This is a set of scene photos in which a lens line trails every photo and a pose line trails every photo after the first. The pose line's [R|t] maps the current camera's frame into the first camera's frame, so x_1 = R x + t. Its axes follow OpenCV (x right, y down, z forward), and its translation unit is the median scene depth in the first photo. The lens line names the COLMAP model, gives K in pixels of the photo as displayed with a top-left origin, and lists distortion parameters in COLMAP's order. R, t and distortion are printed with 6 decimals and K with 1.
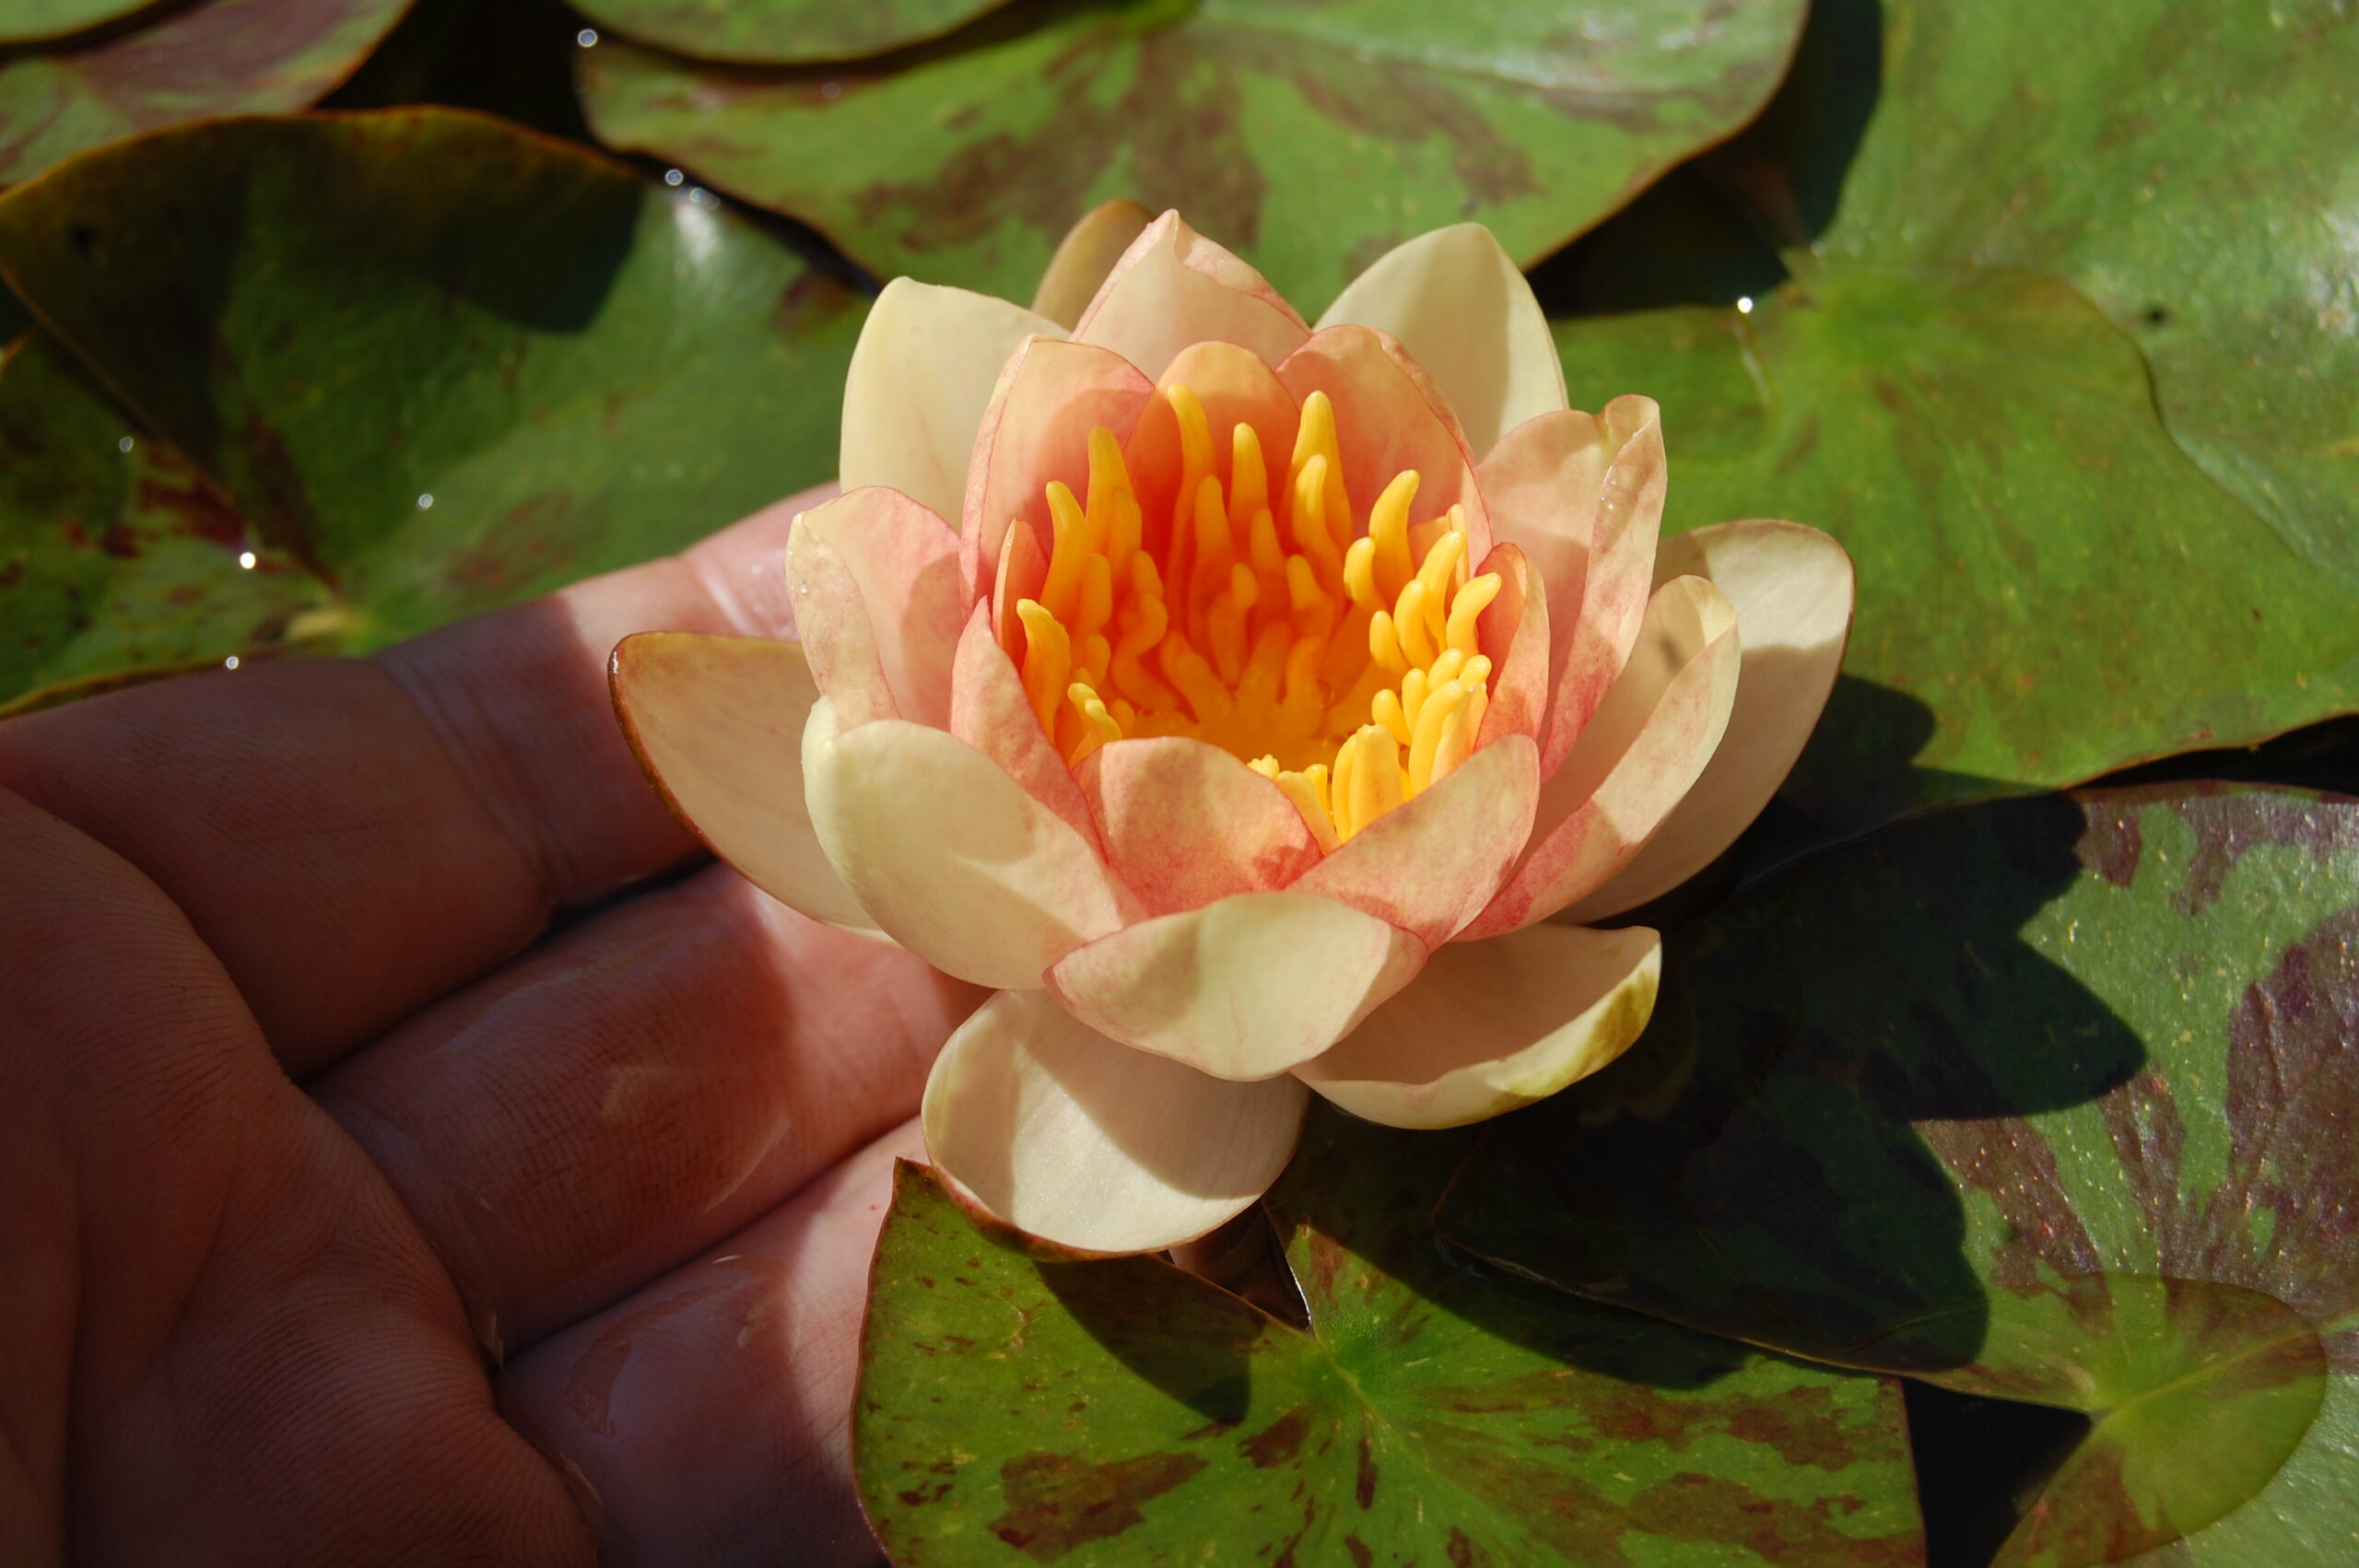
lens RADIAL K [[5225.3, 0, 1179.5], [0, 5225.3, 784.0], [0, 0, 1]] dist [-0.095157, 0.772273]
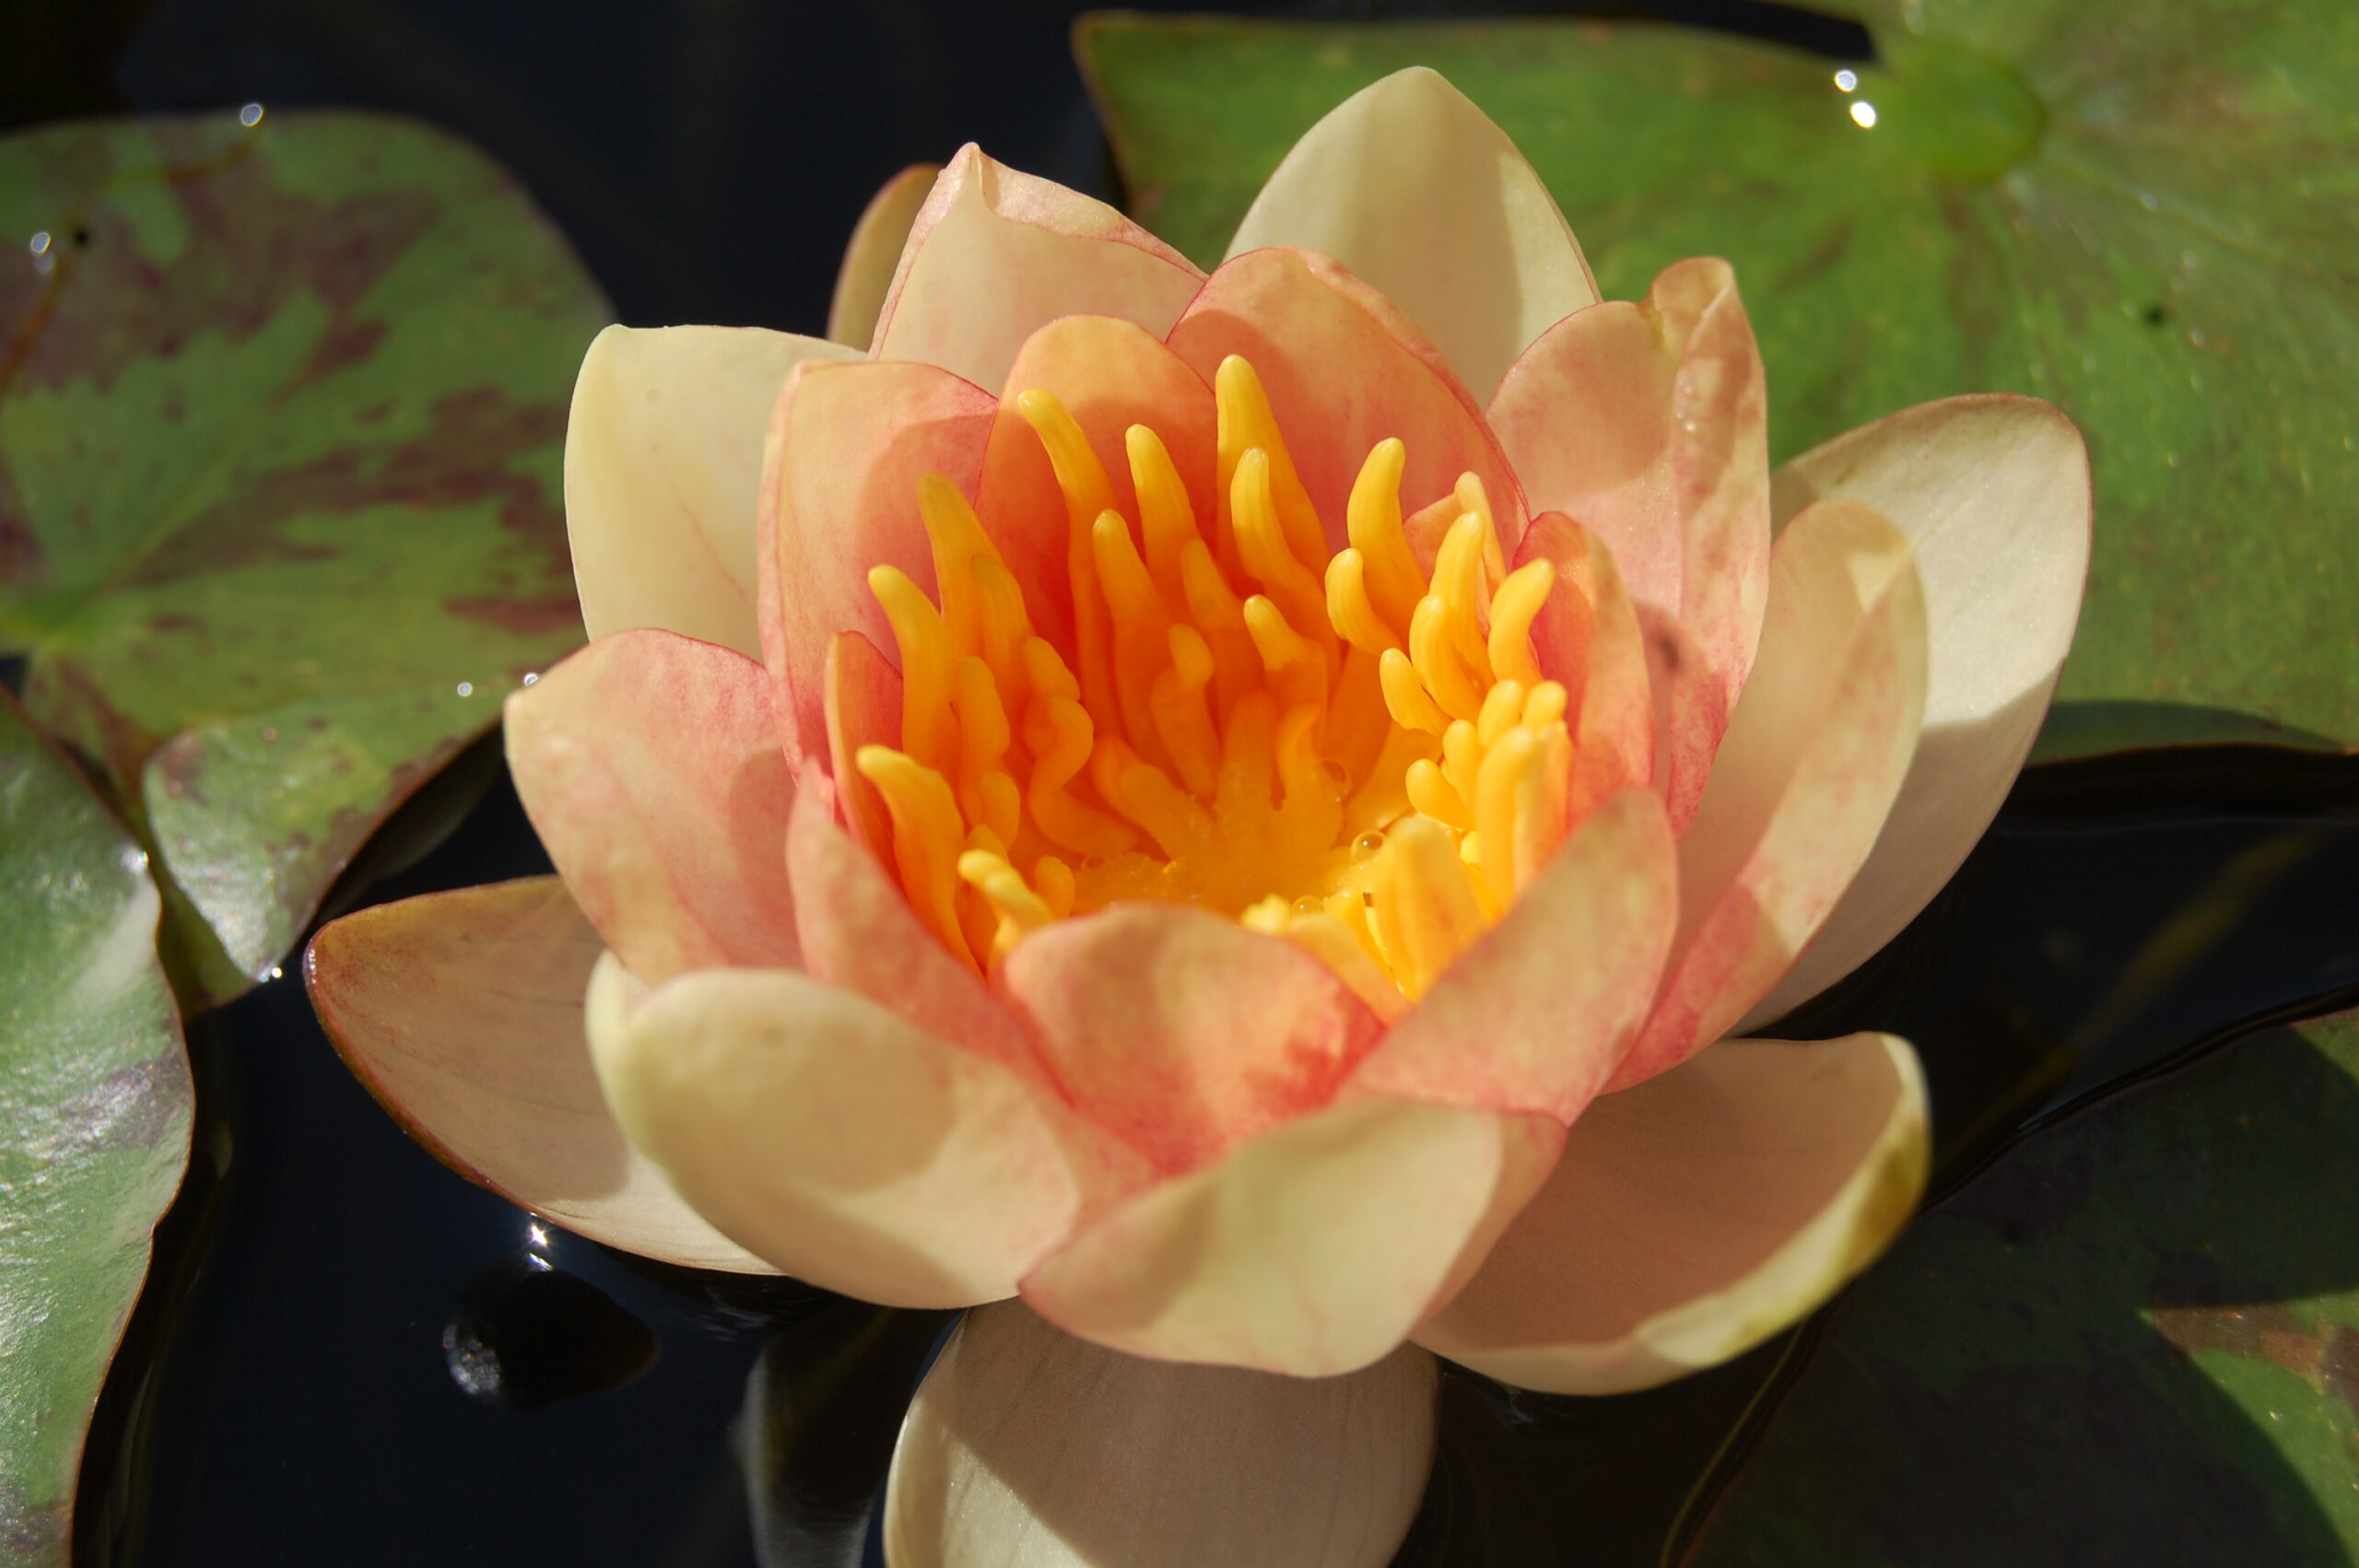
lens RADIAL K [[4776.8, 0, 1179.5], [0, 4776.8, 784.0], [0, 0, 1]] dist [0.215029, 0.058828]
pose [[0.976463, -0.214926, -0.018083, 0.019126], [0.214786, 0.976616, -0.009421, -0.015938], [0.019685, 0.005315, 0.999792, 0.372987]]
